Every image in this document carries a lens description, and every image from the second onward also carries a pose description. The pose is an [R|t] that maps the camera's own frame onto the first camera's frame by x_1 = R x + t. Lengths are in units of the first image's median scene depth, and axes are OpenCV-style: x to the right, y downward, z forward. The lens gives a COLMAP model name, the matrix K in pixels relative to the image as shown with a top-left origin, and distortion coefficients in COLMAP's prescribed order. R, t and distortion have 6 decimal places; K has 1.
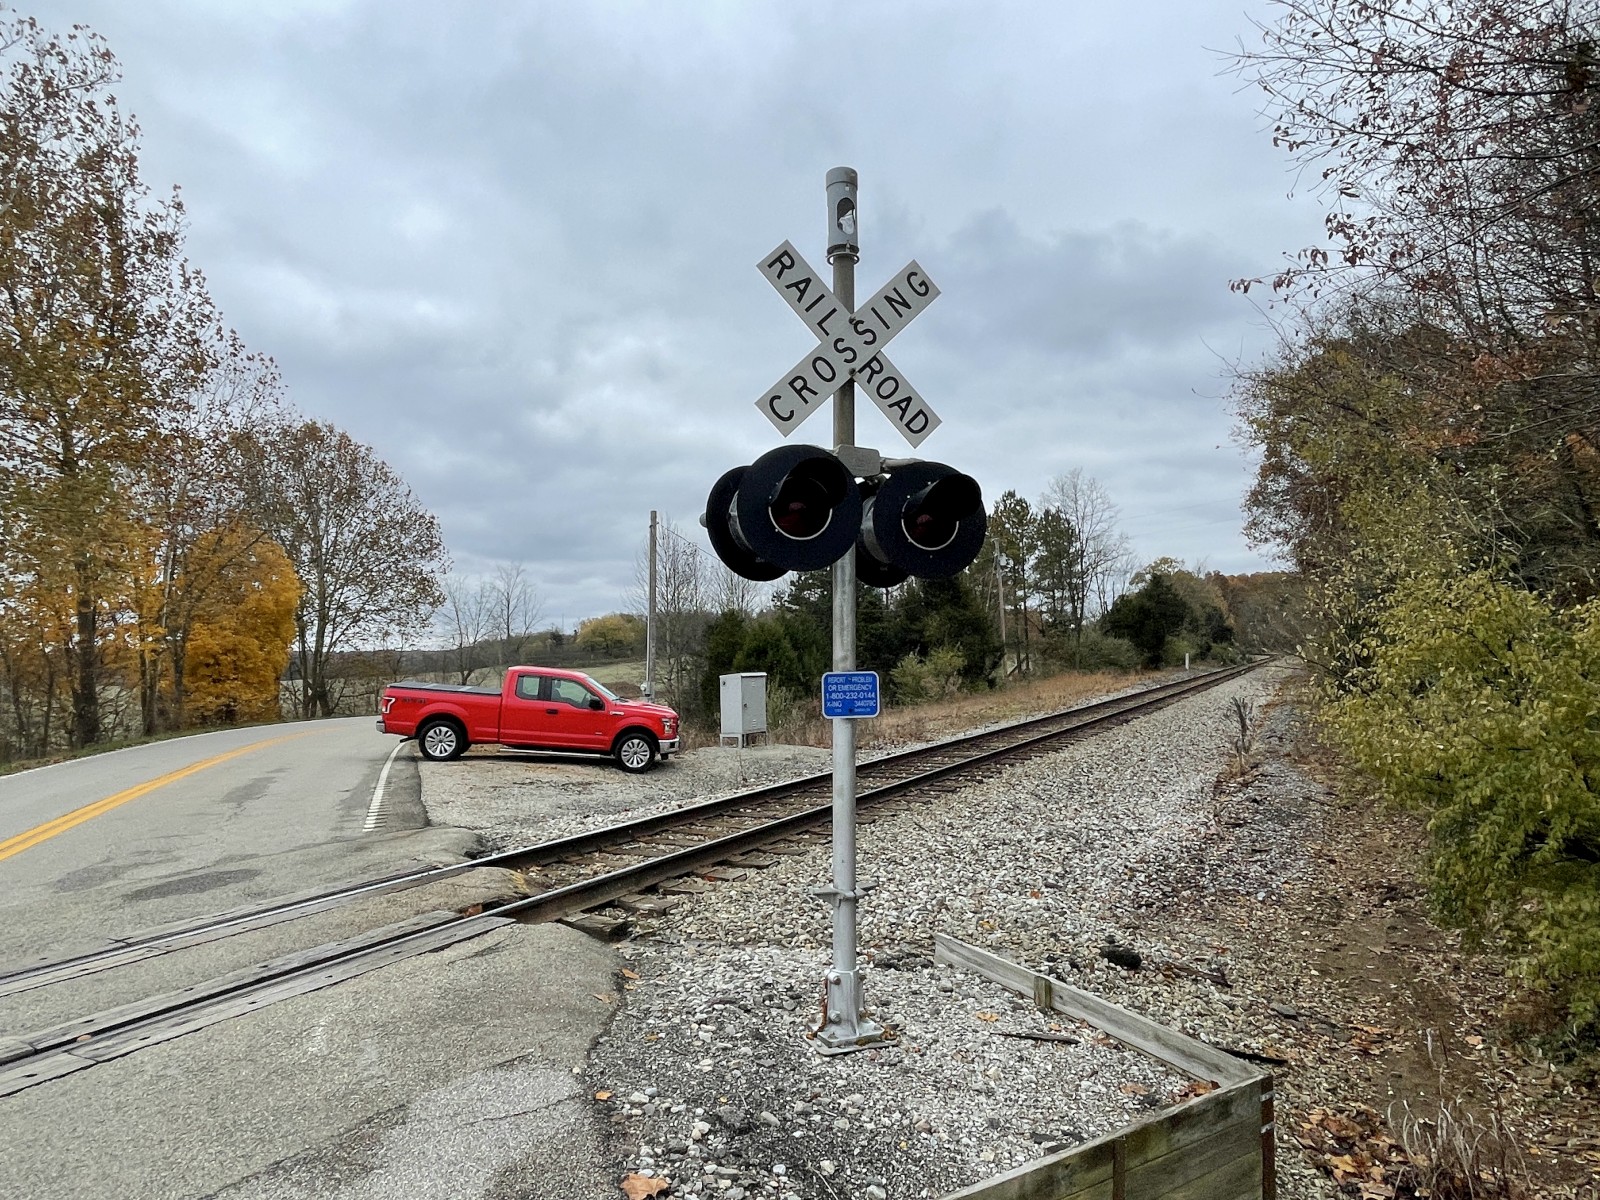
lens RADIAL K [[962.5, 0, 806.4], [0, 962.5, 603.7], [0, 0, 1]] dist [0.006026, -0.009576]
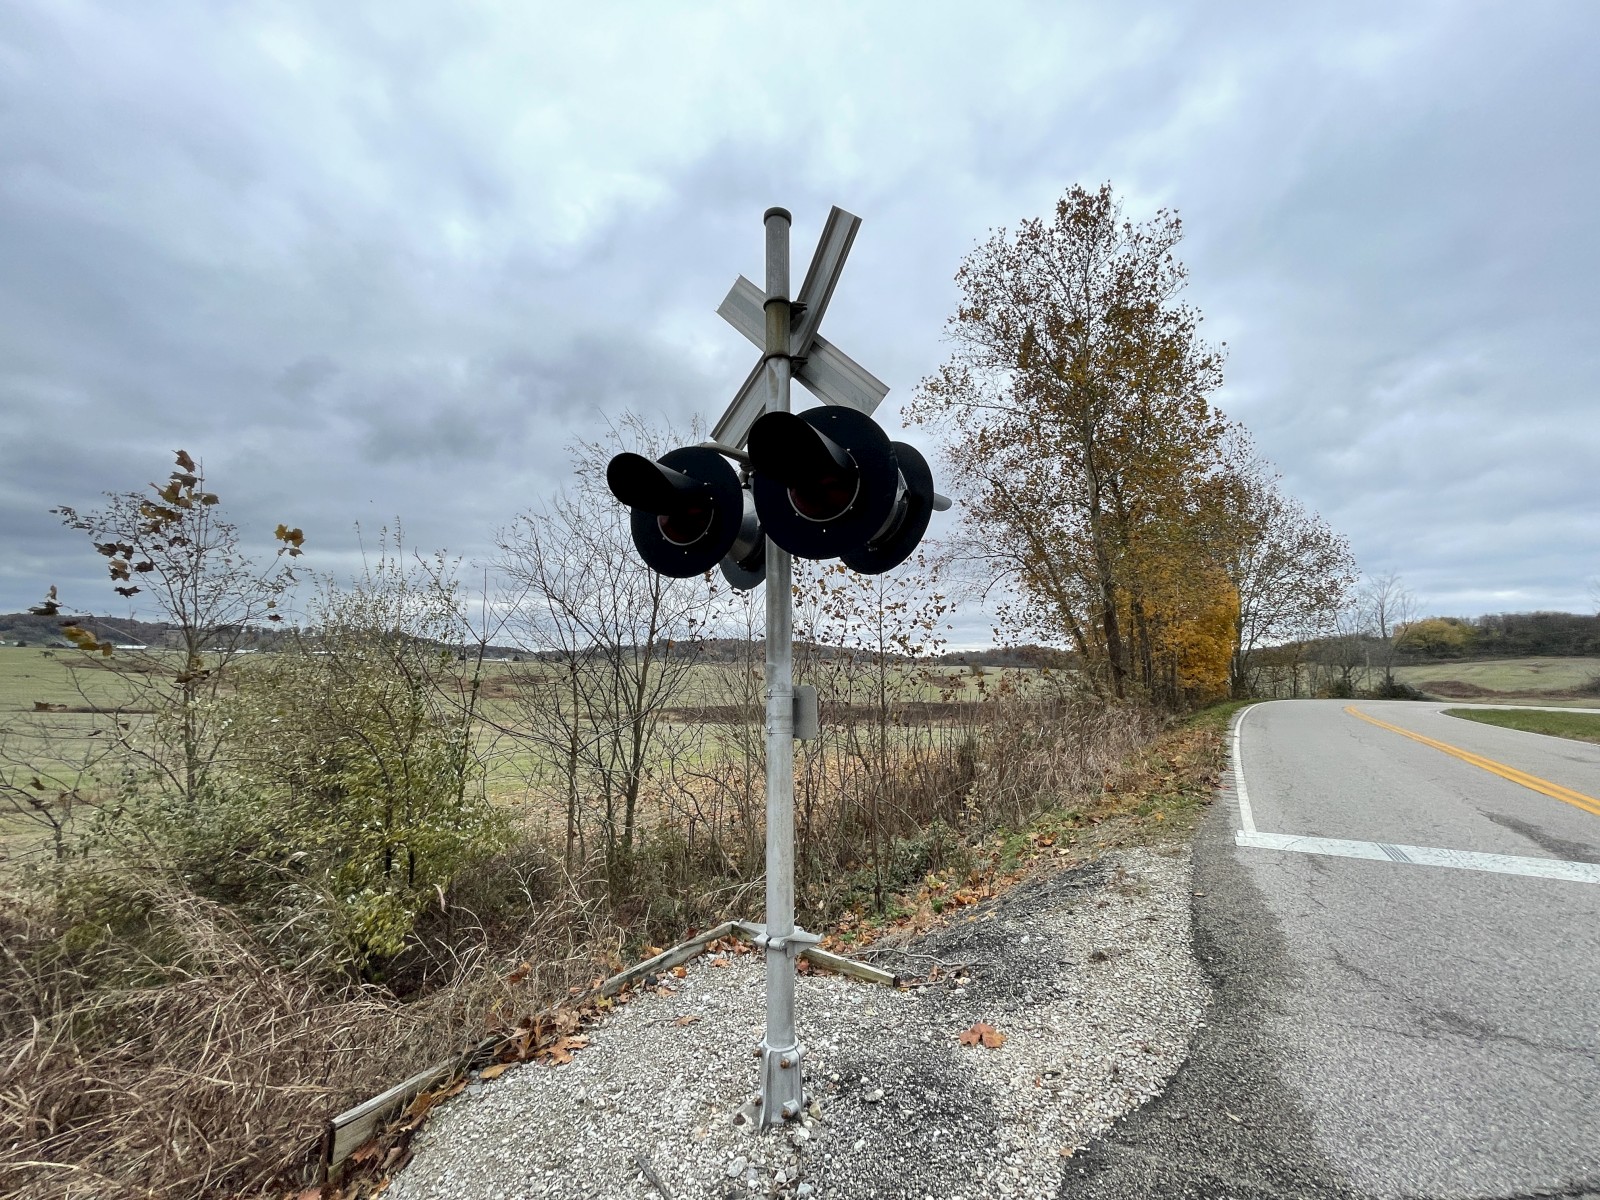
lens RADIAL K [[647.2, 0, 806.2], [0, 647.2, 600.8], [0, 0, 1]] dist [-0.000455, -0.001319]
pose [[0.573717, -0.050735, -0.817481, -0.172260], [0.029710, 0.998712, -0.041132, 0.006994], [0.818515, -0.000689, 0.574485, -0.003872]]
